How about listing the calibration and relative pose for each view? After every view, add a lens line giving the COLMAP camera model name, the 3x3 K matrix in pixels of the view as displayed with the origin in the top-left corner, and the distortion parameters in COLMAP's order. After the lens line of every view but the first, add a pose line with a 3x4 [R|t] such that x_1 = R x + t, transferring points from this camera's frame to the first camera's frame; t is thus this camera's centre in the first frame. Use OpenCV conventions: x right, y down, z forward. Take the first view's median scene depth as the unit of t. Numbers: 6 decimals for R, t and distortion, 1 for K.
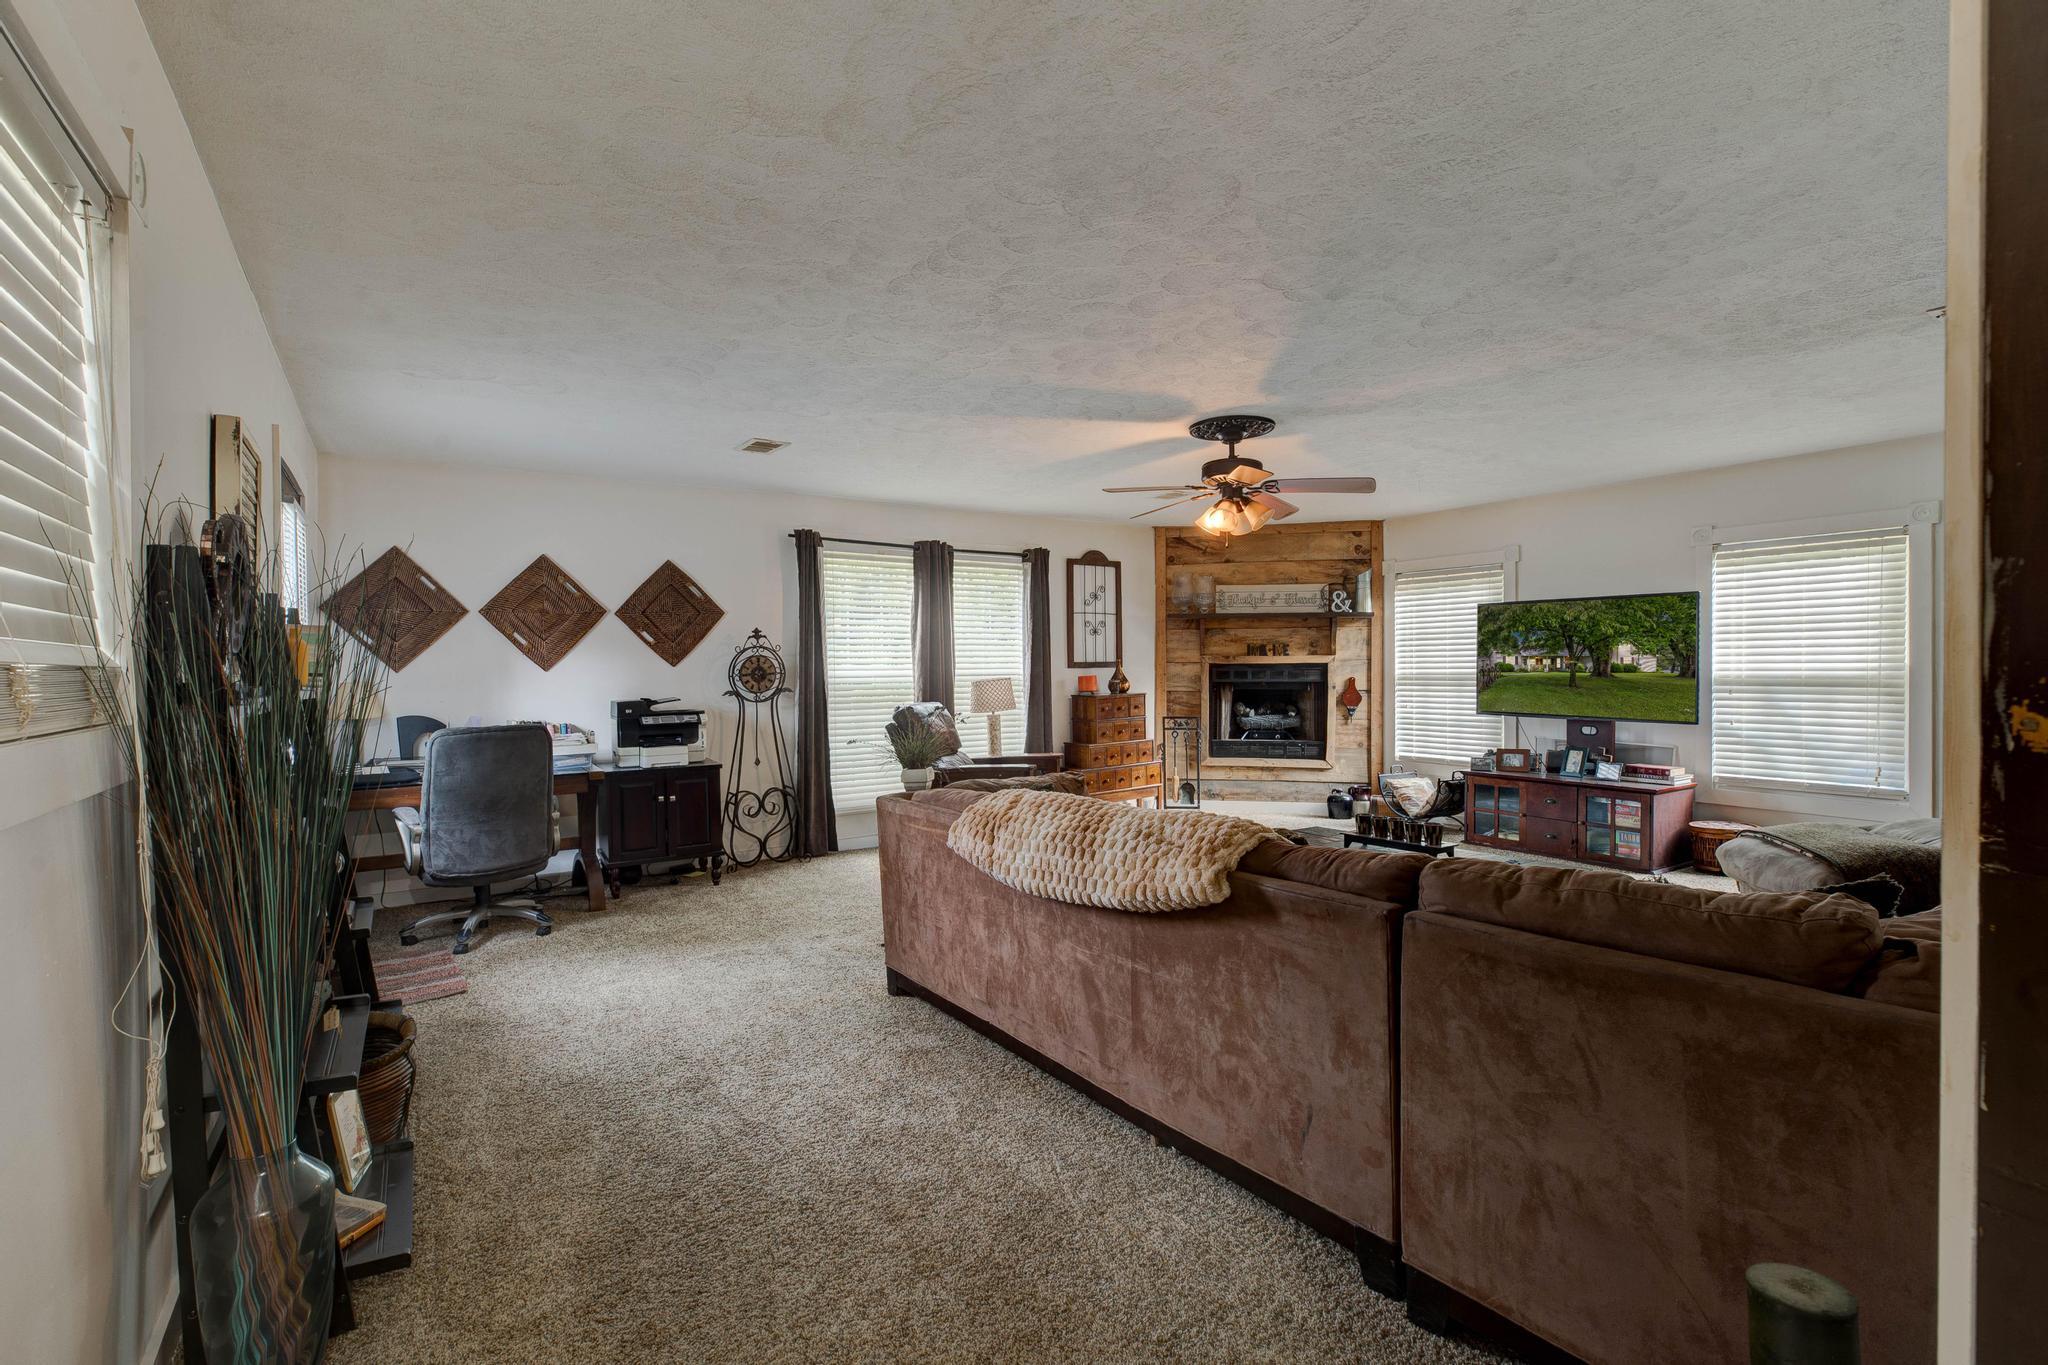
lens RADIAL K [[922.6, 0, 1026.1], [0, 922.6, 679.9], [0, 0, 1]] dist [0.002464, 0.000433]
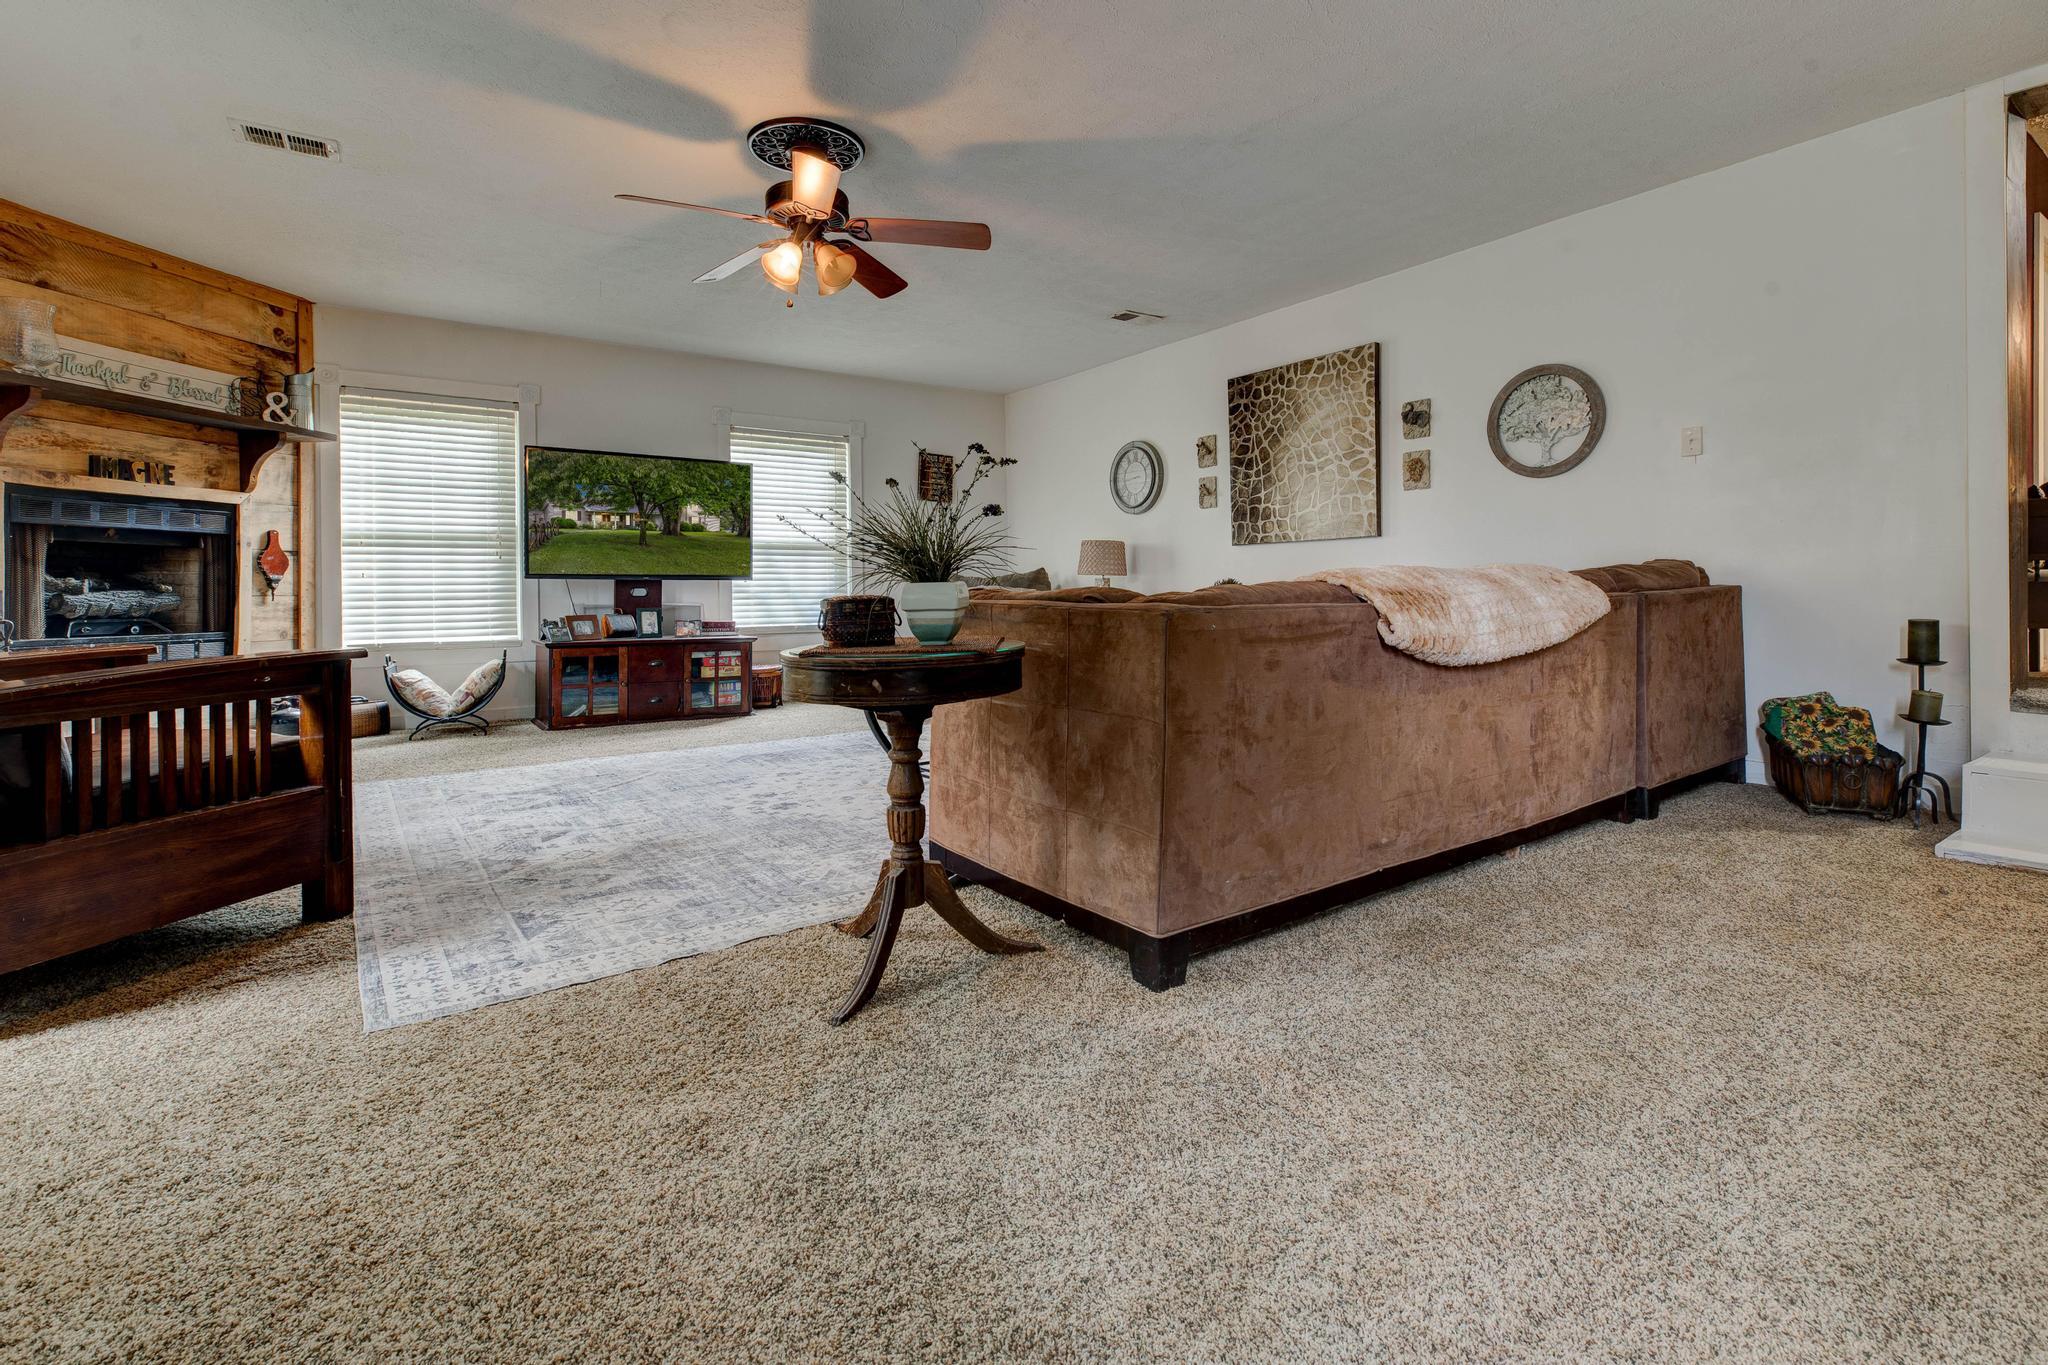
lens RADIAL K [[922.6, 0, 993.8], [0, 922.6, 595.0], [0, 0, 1]] dist [0.002464, 0.000433]
pose [[-0.040419, 0.002746, 0.999179, -0.322314], [0.024442, 0.999700, -0.001758, 0.057391], [-0.998884, 0.024350, -0.040474, 0.540906]]
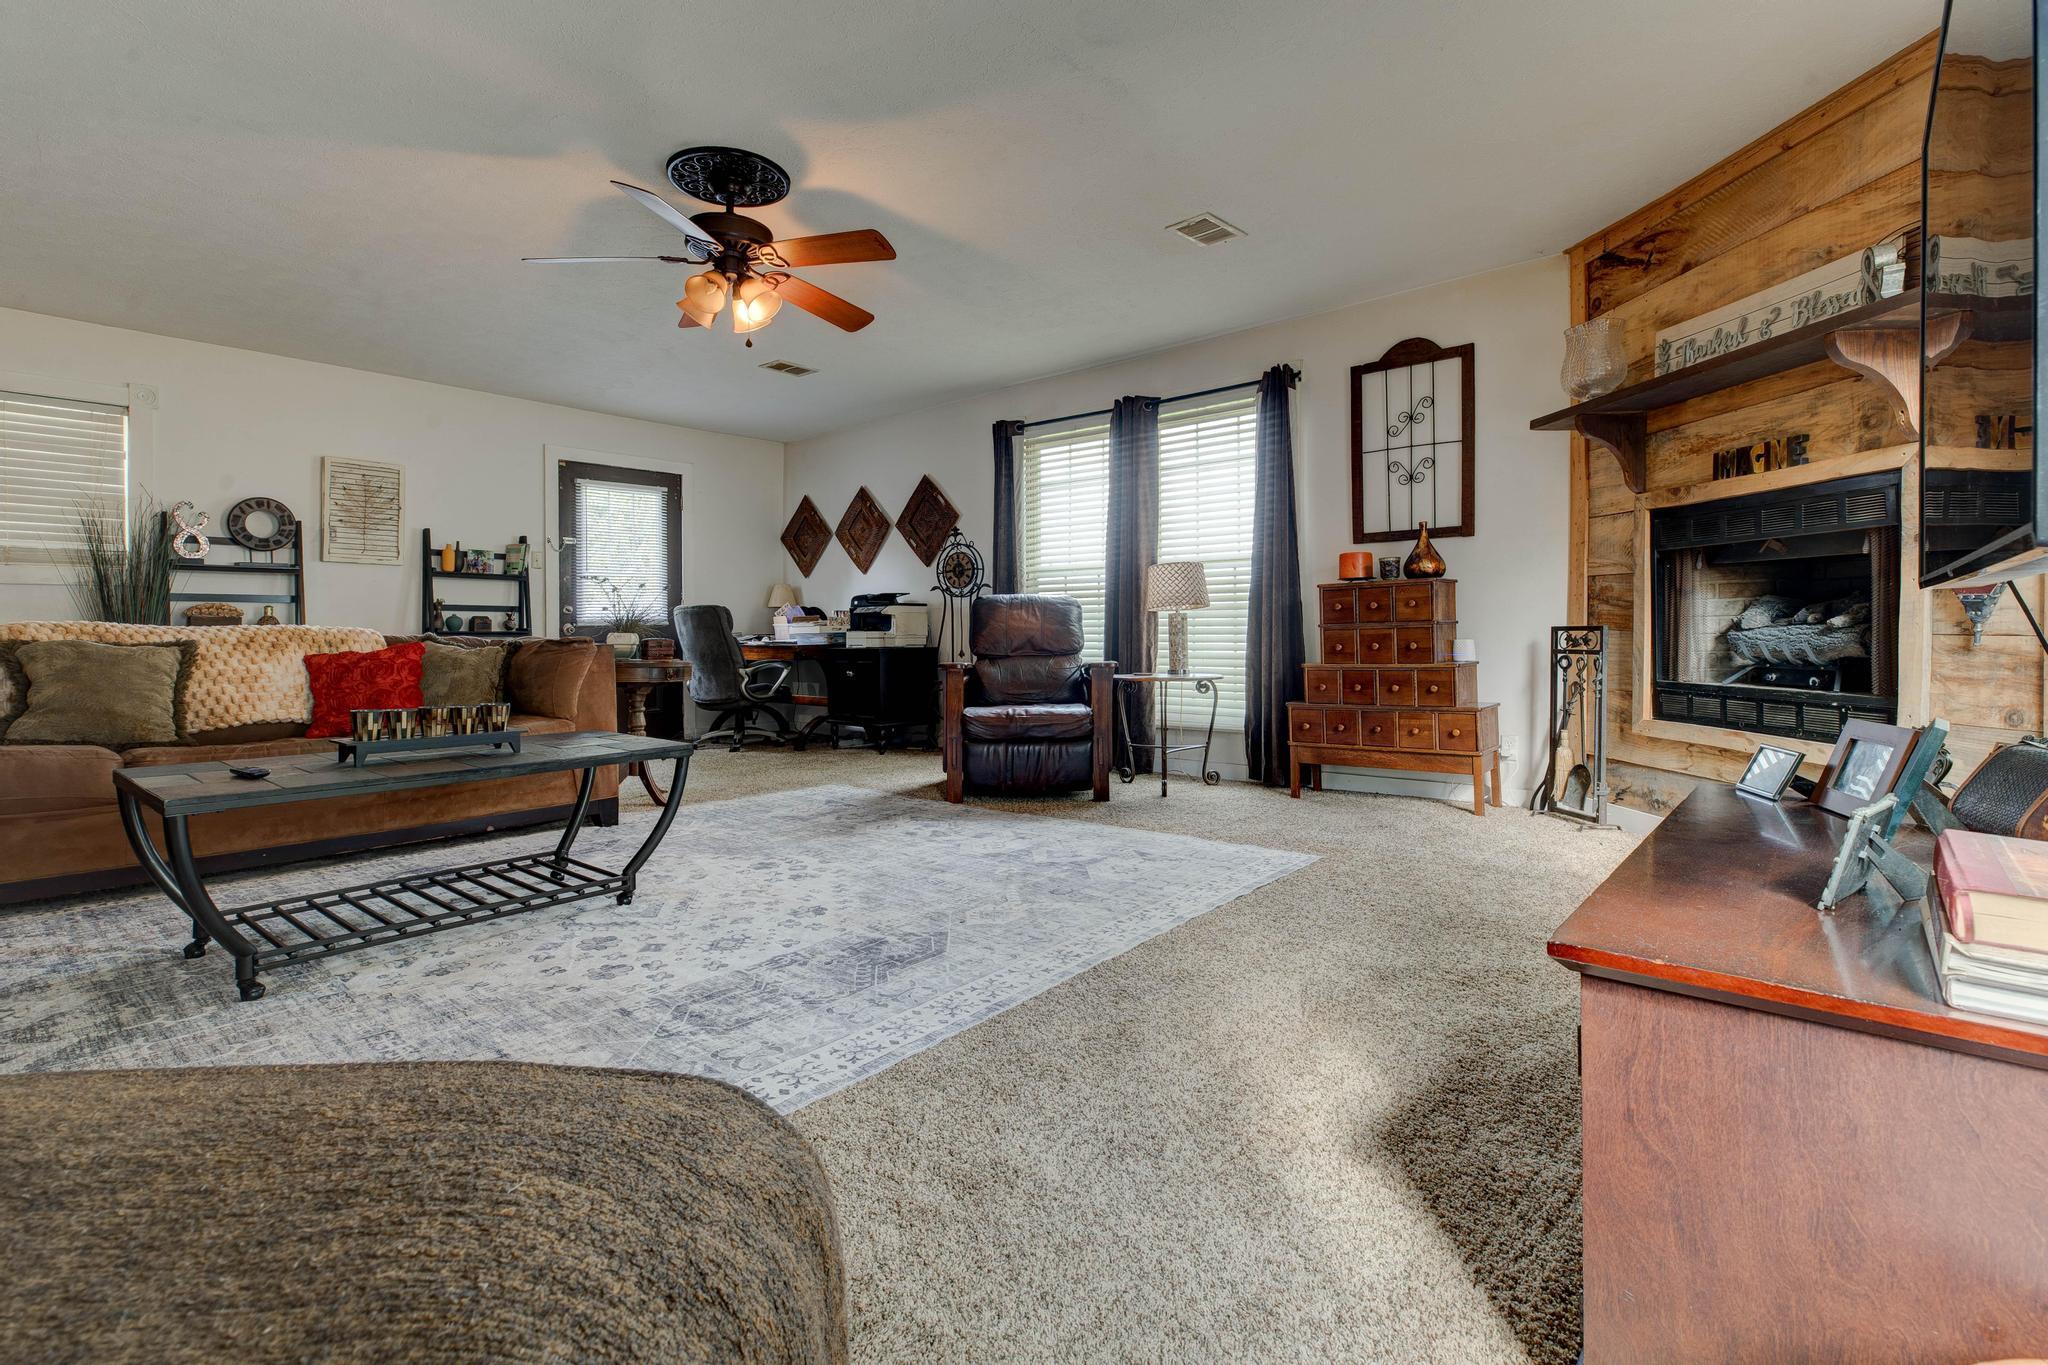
lens RADIAL K [[922.6, 0, 1008.2], [0, 922.6, 628.7], [0, 0, 1]] dist [0.002464, 0.000433]
pose [[0.261831, 0.008217, -0.965079, 0.588013], [-0.009186, 0.999940, 0.006022, 0.042719], [0.965070, 0.007289, 0.261891, 0.619385]]
